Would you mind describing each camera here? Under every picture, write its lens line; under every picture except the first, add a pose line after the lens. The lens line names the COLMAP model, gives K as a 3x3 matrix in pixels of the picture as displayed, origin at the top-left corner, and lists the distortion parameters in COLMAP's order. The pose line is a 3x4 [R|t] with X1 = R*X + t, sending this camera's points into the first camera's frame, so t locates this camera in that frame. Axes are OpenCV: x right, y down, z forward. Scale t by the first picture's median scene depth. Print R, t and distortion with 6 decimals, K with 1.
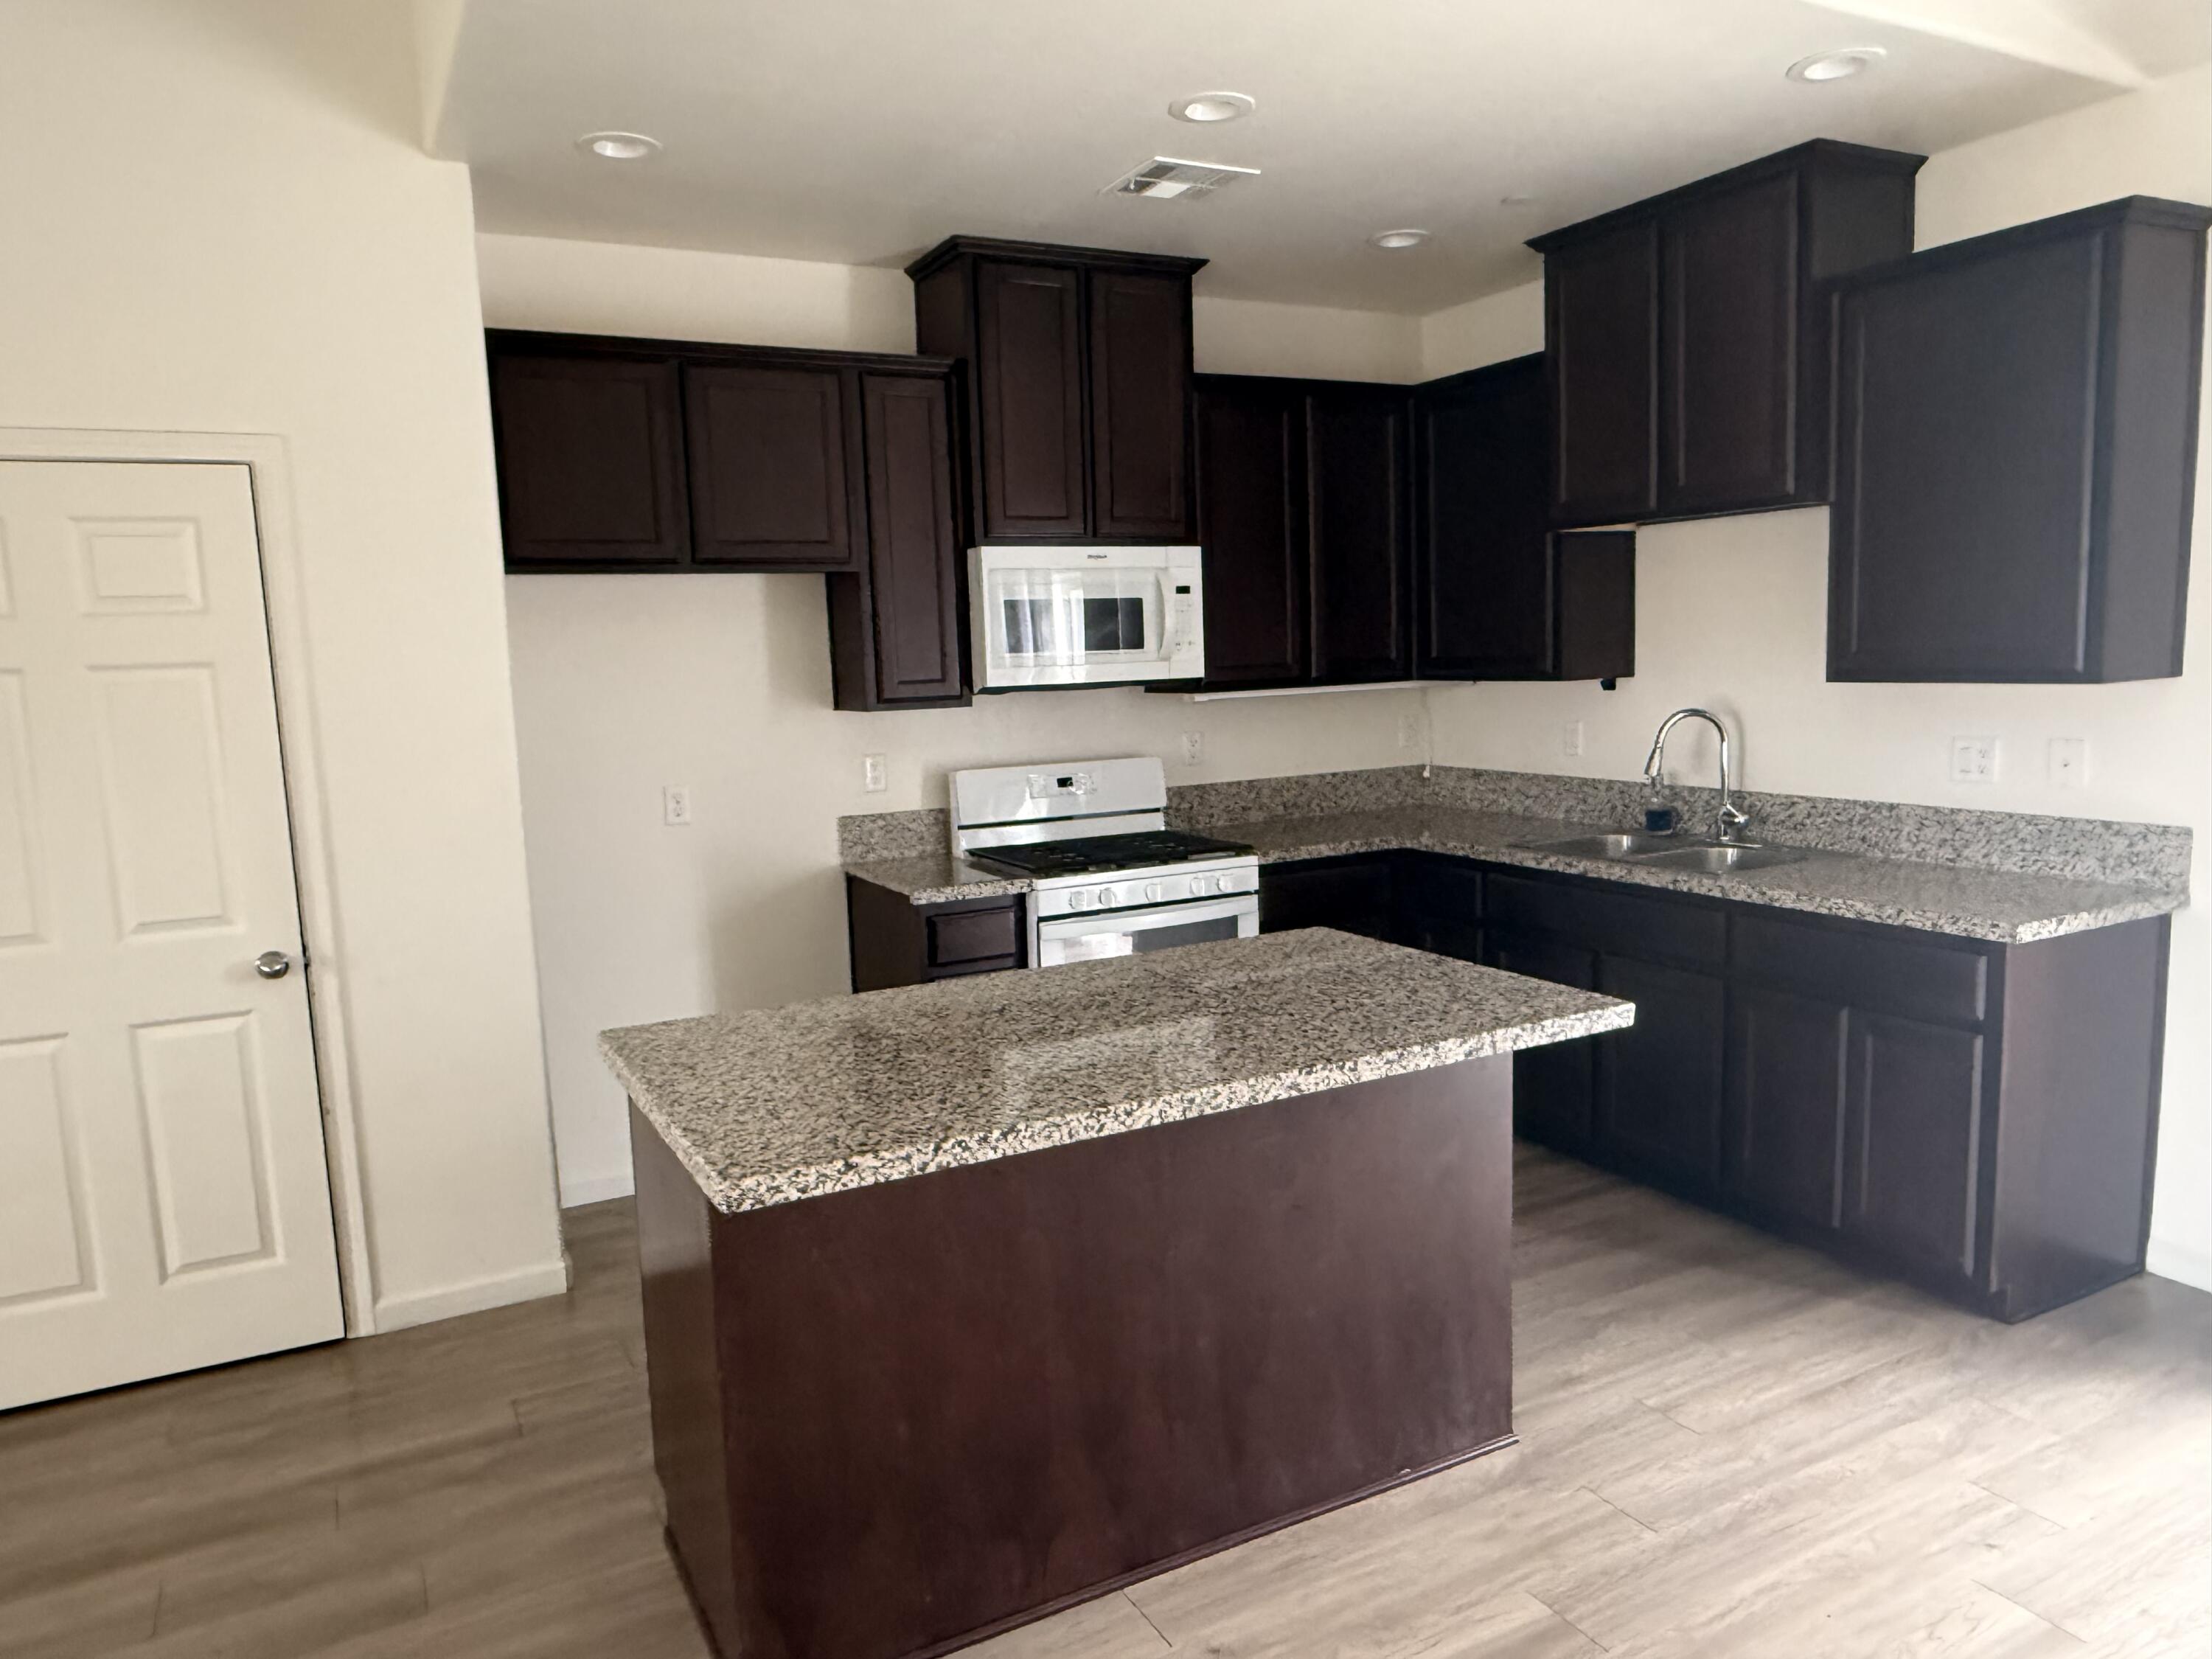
lens RADIAL K [[1484.3, 0, 1104.4], [0, 1484.3, 837.3], [0, 0, 1]] dist [0.009061, -0.000646]
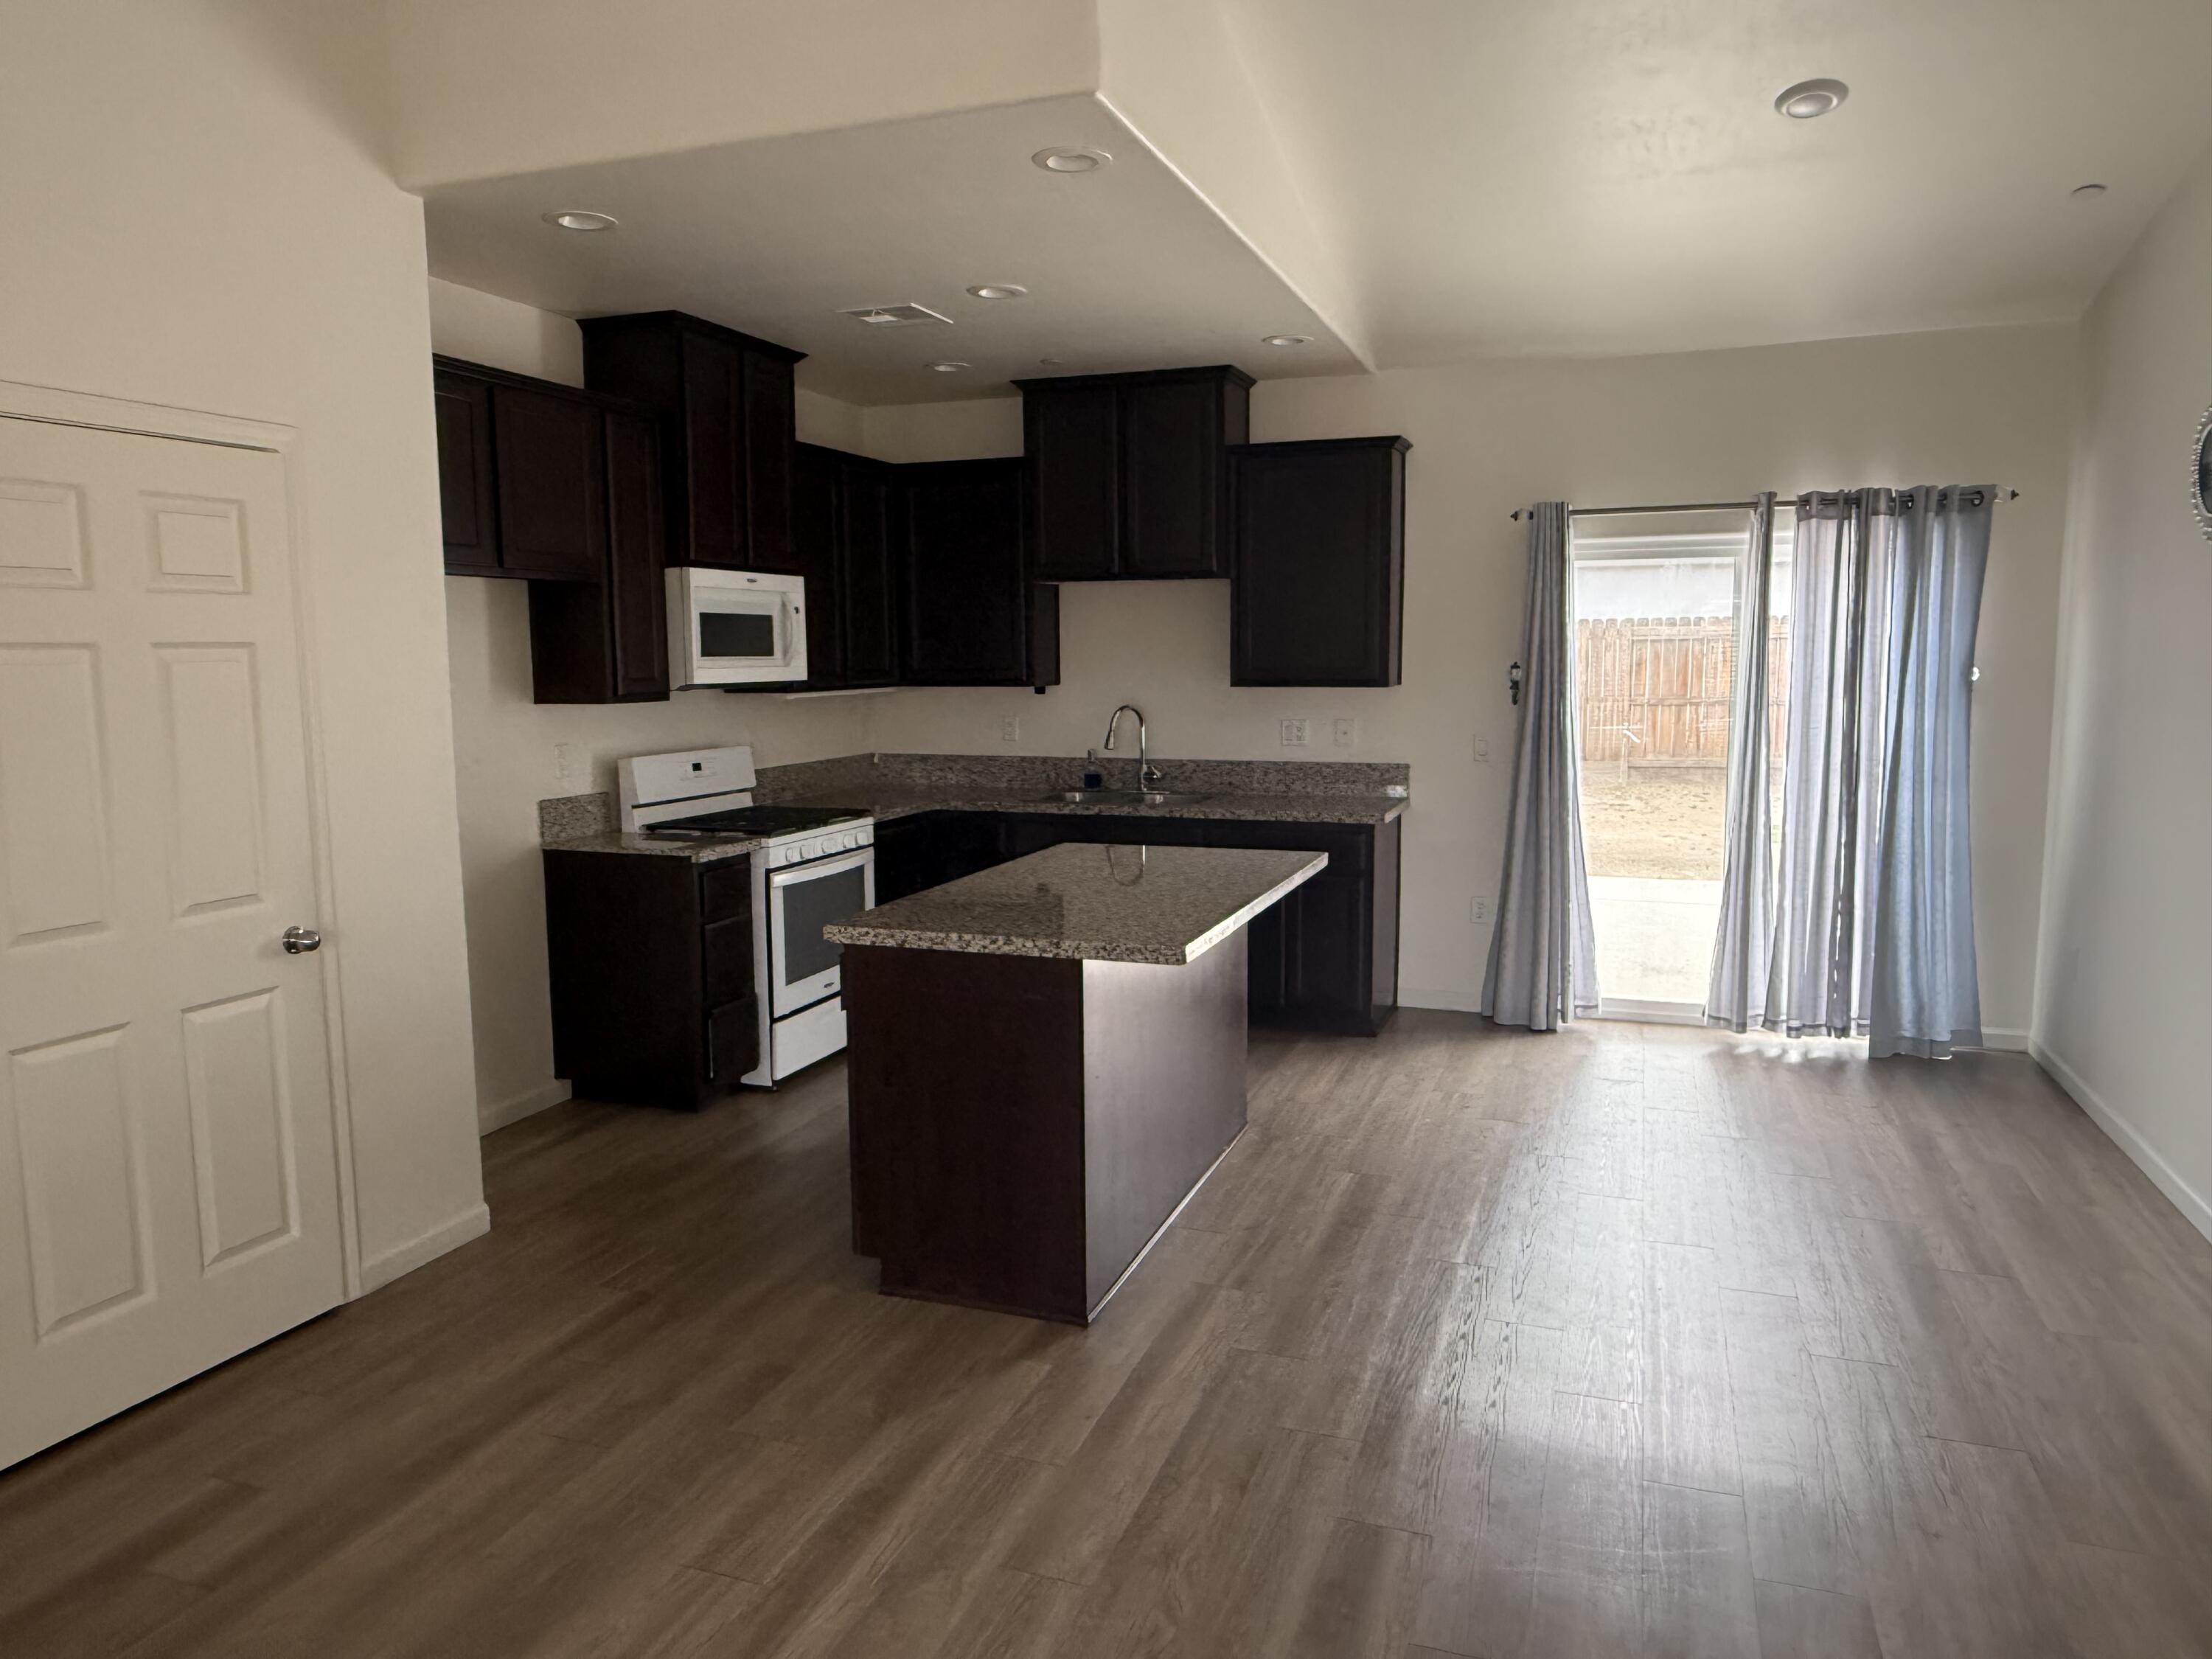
lens RADIAL K [[1484.3, 0, 1107.2], [0, 1484.3, 823.4], [0, 0, 1]] dist [0.009061, -0.000646]
pose [[0.736312, -0.049162, 0.674854, -0.640780], [0.068310, 0.997662, -0.001853, 0.035417], [-0.673185, 0.047464, 0.737949, -0.102910]]
